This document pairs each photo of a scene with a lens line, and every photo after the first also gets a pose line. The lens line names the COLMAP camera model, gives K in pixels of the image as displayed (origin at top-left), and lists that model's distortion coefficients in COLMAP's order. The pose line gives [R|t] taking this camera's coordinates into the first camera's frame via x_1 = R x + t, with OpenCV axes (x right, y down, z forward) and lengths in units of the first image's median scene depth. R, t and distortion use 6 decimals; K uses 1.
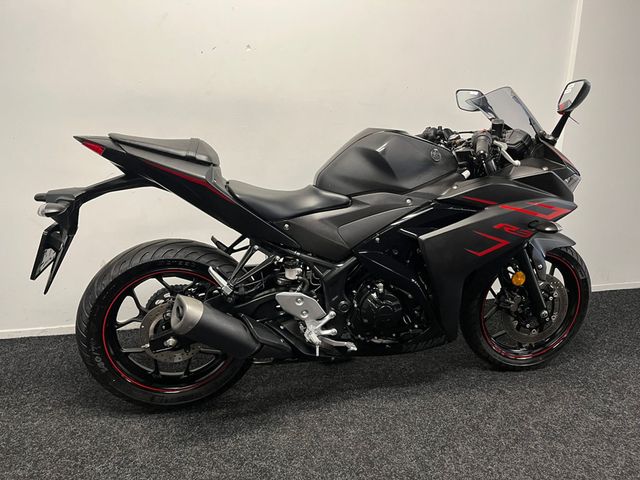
lens RADIAL K [[487.0, 0, 325.0], [0, 487.0, 236.8], [0, 0, 1]] dist [0.075447, -0.104824]
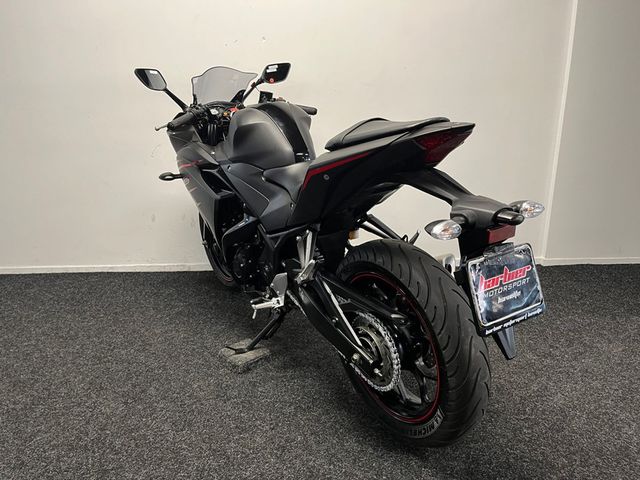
lens RADIAL K [[487.0, 0, 318.0], [0, 487.0, 241.0], [0, 0, 1]] dist [0.075447, -0.104824]
pose [[0.977215, 0.035335, -0.209289, 0.311237], [-0.030970, 0.999230, 0.024098, 0.097442], [0.209979, -0.017068, 0.977557, -0.201917]]
